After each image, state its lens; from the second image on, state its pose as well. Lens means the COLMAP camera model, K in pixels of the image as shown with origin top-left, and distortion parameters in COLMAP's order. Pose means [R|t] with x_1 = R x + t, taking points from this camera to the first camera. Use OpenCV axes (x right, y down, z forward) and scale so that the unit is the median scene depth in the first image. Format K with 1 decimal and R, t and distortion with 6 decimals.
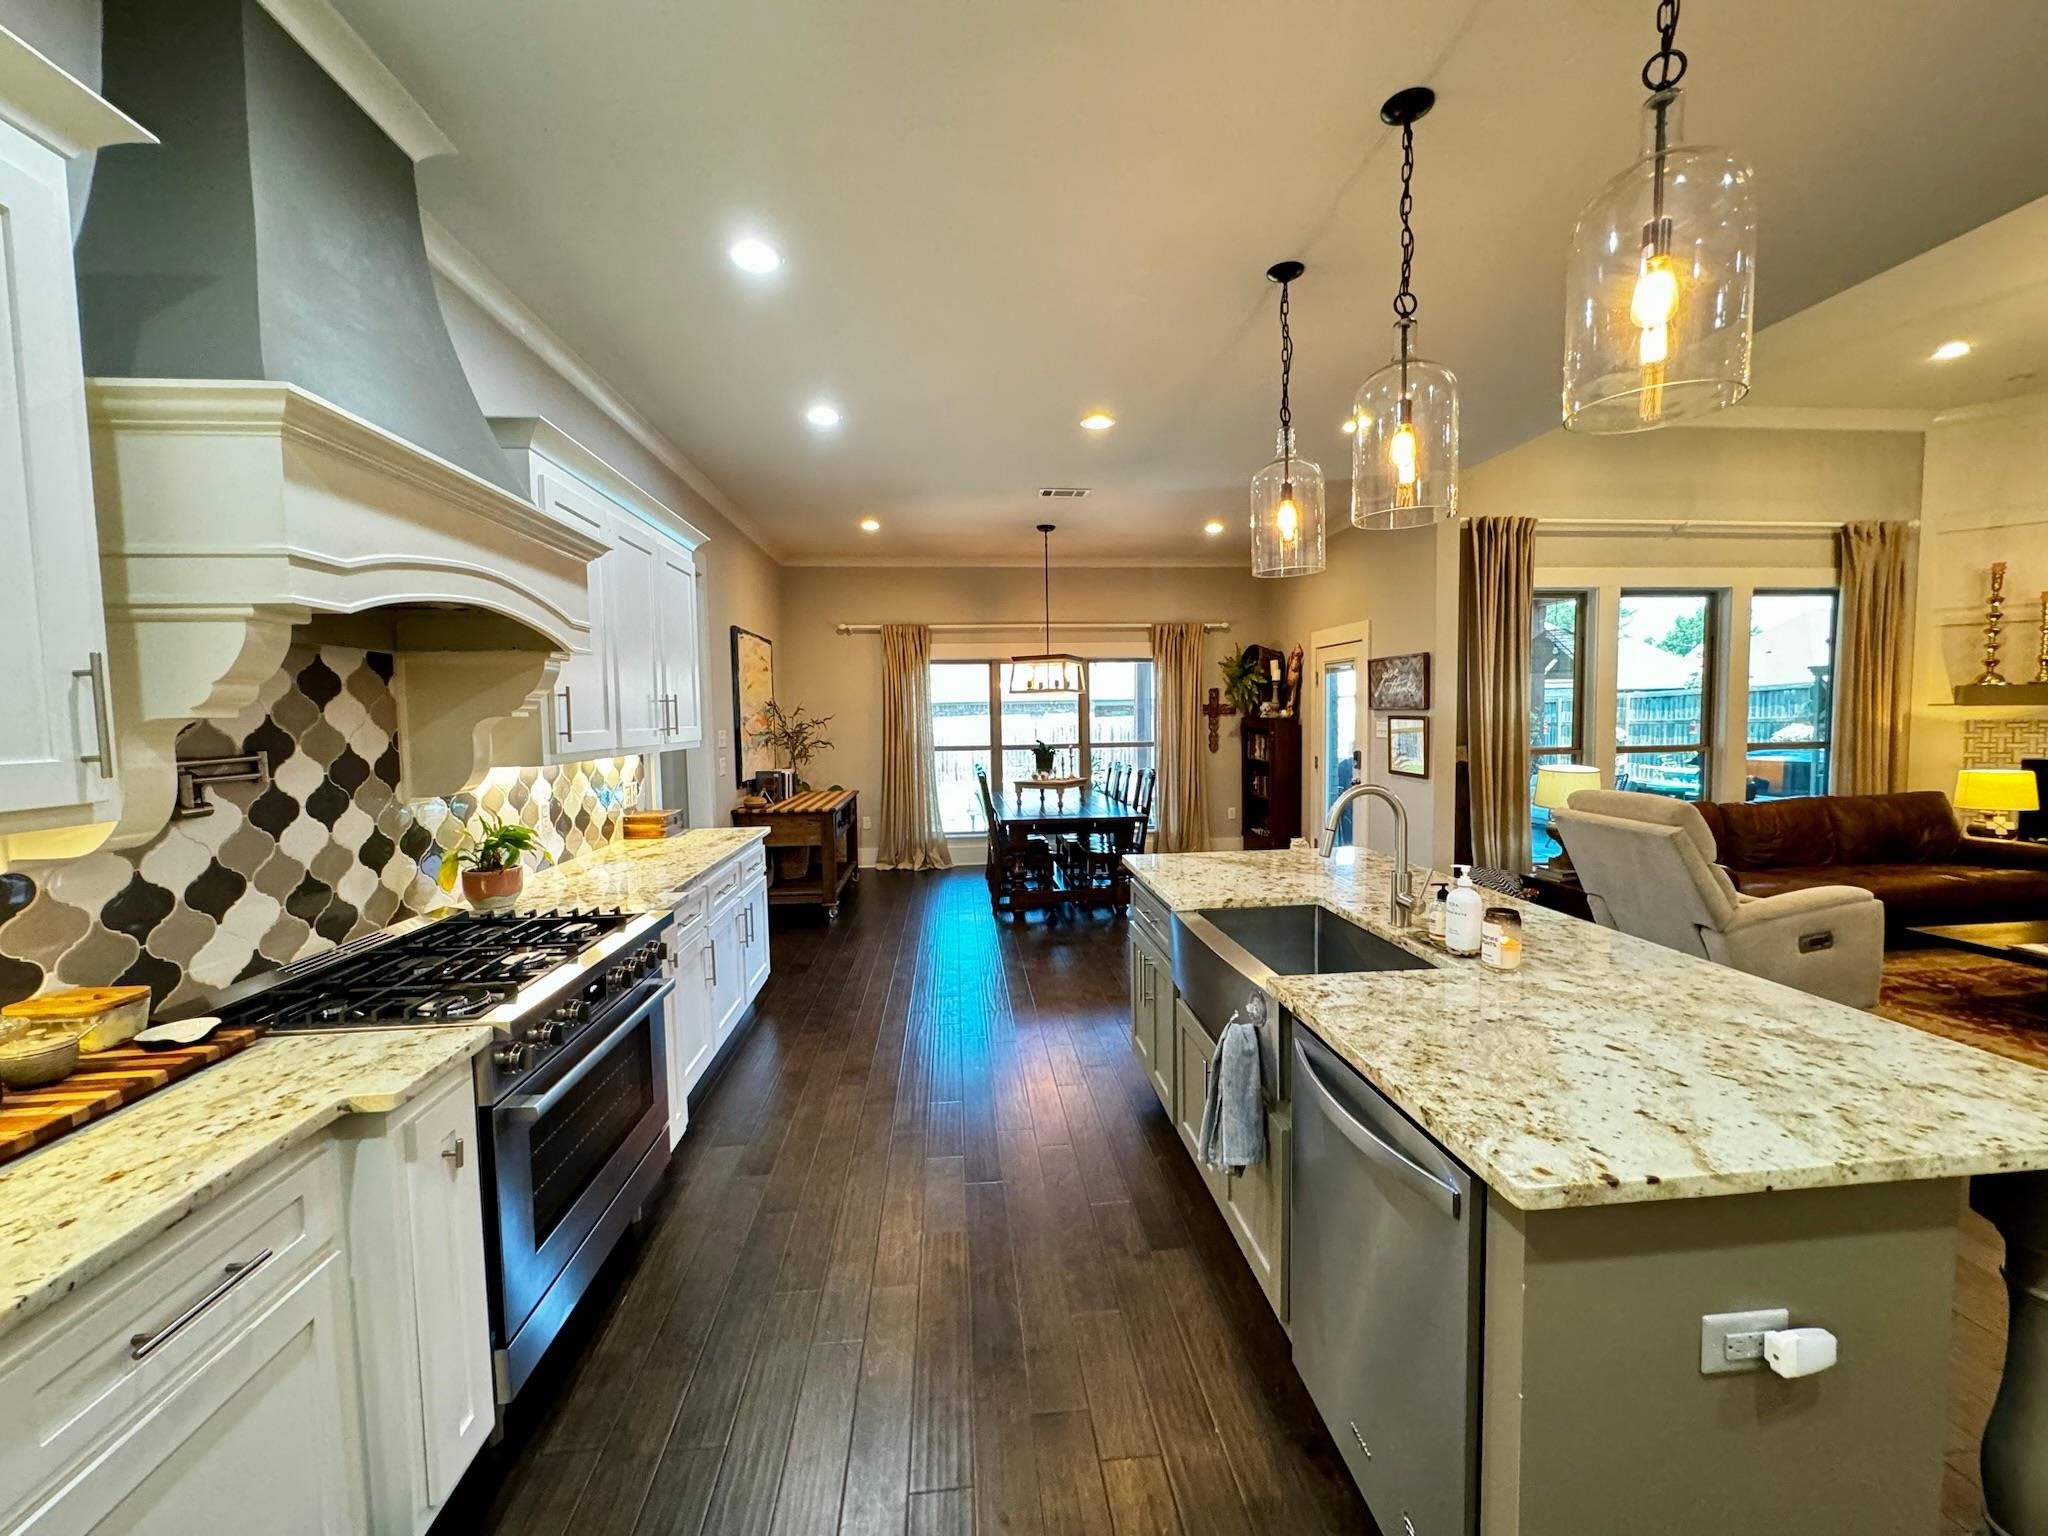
lens RADIAL K [[817.0, 0, 1023.5], [0, 817.0, 763.3], [0, 0, 1]] dist [-0.001149, -0.000475]
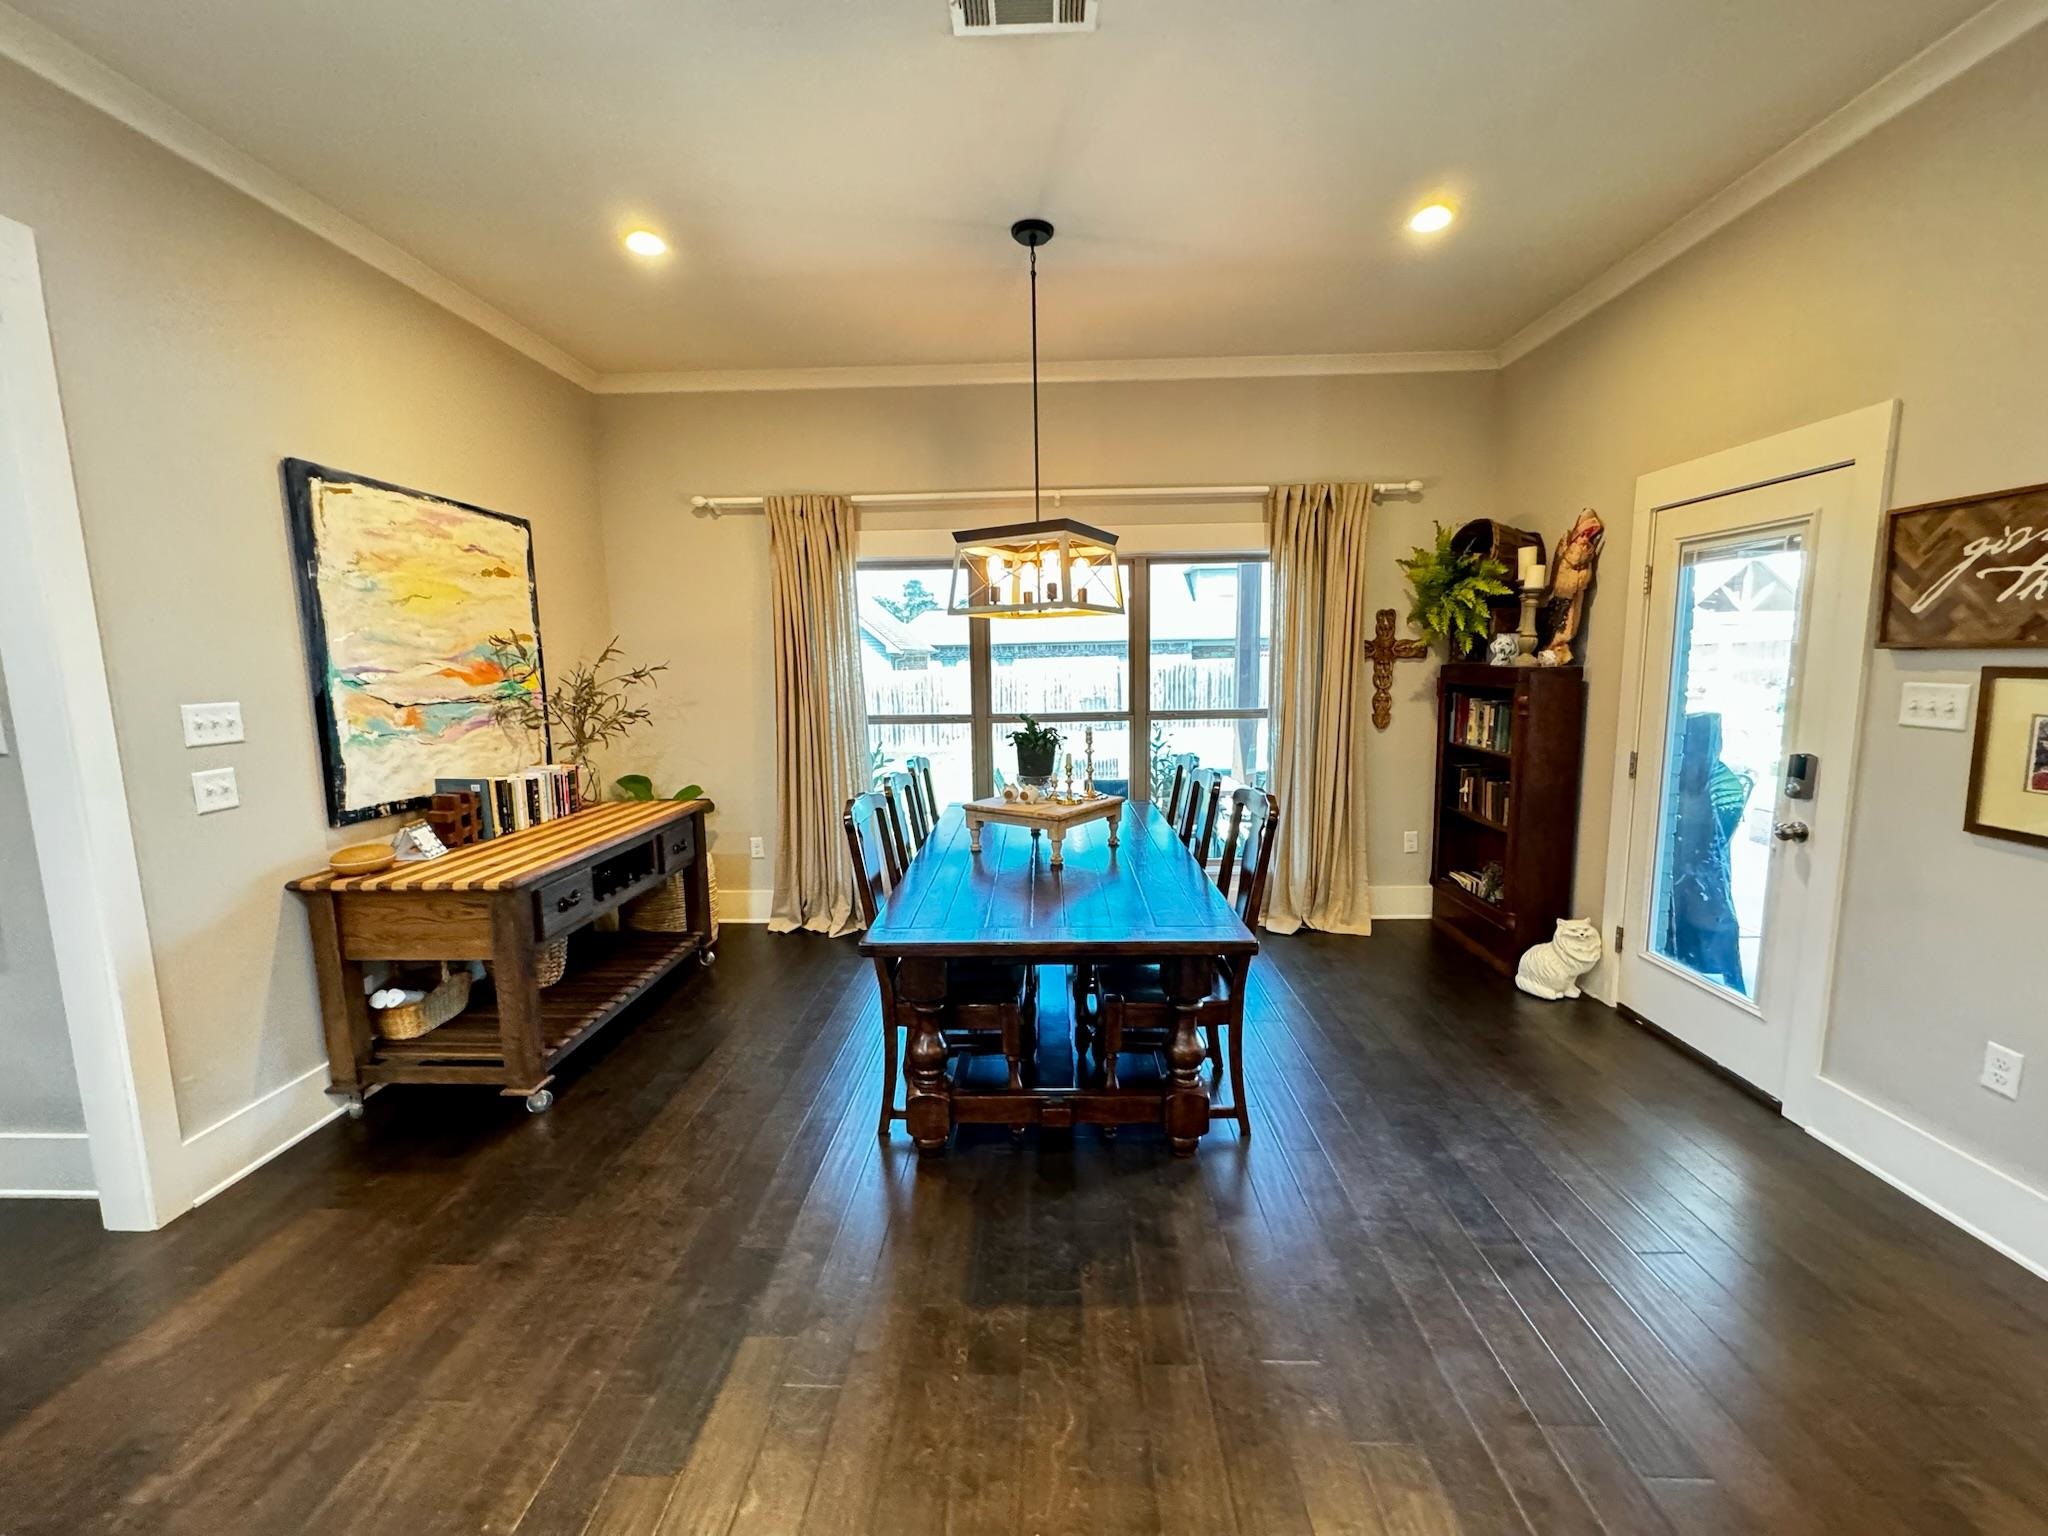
lens RADIAL K [[817.0, 0, 1023.5], [0, 817.0, 763.3], [0, 0, 1]] dist [-0.001149, -0.000475]
pose [[0.993125, 0.013602, -0.116266, 0.070227], [-0.005284, 0.997423, 0.071556, -0.032694], [0.116940, -0.070449, 0.990637, 0.499027]]
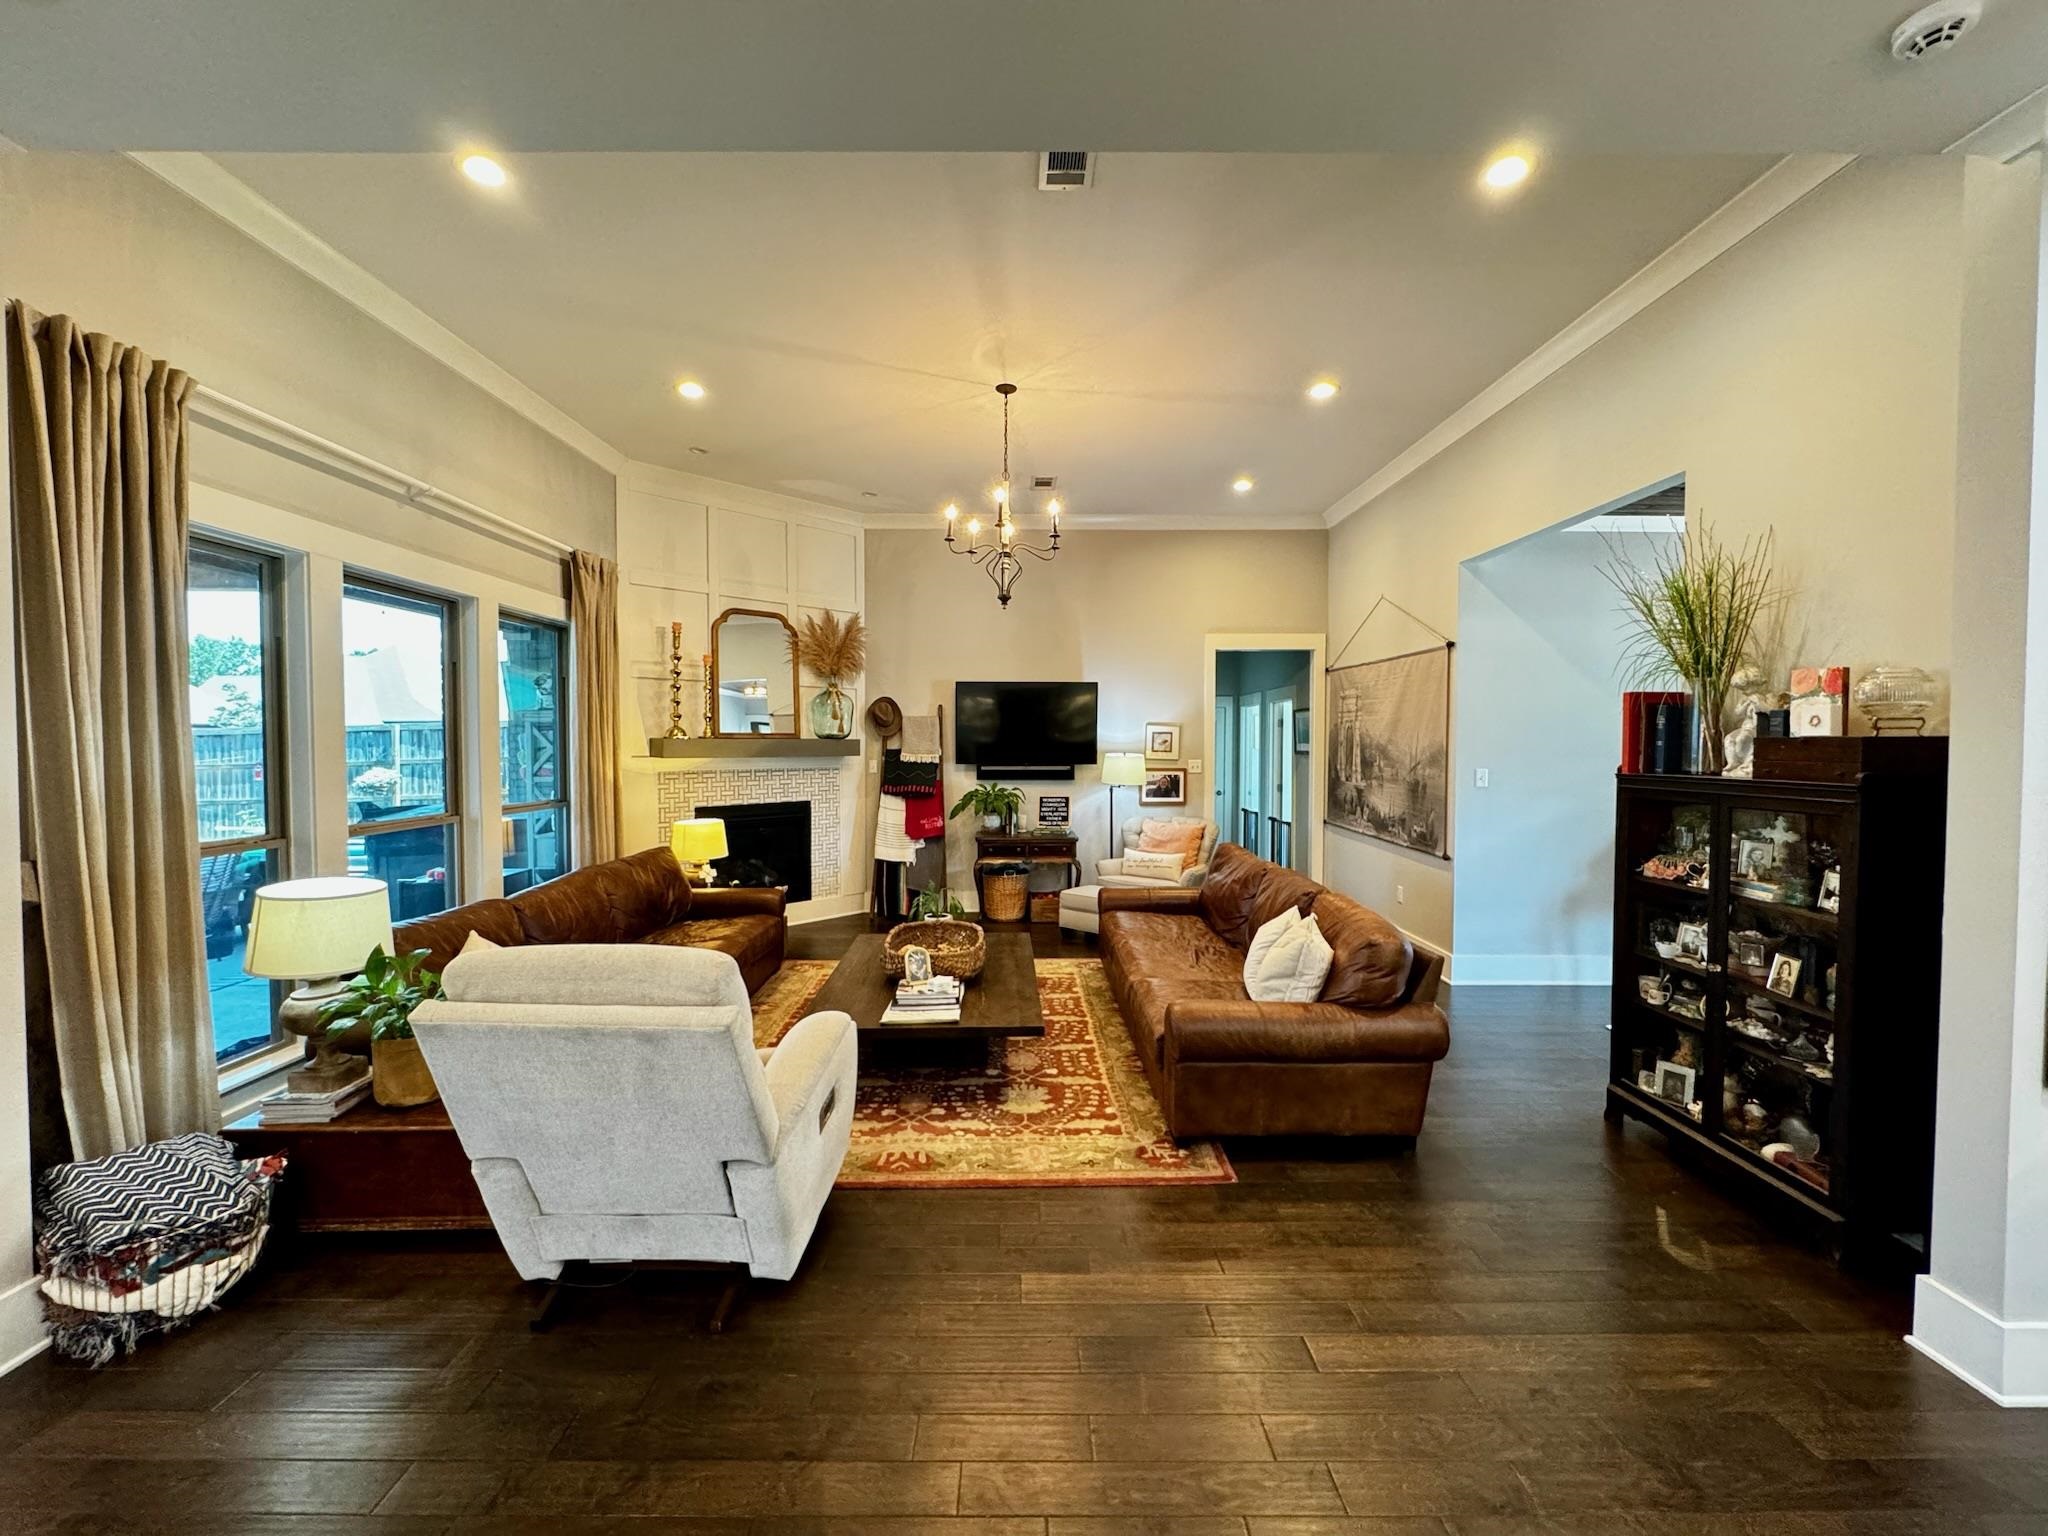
lens RADIAL K [[817.0, 0, 1023.5], [0, 817.0, 763.3], [0, 0, 1]] dist [-0.001149, -0.000475]
pose [[0.088377, -0.008873, 0.996048, 0.146283], [0.056083, 0.998418, 0.003918, -0.034822], [-0.994507, 0.055515, 0.088735, 0.375753]]
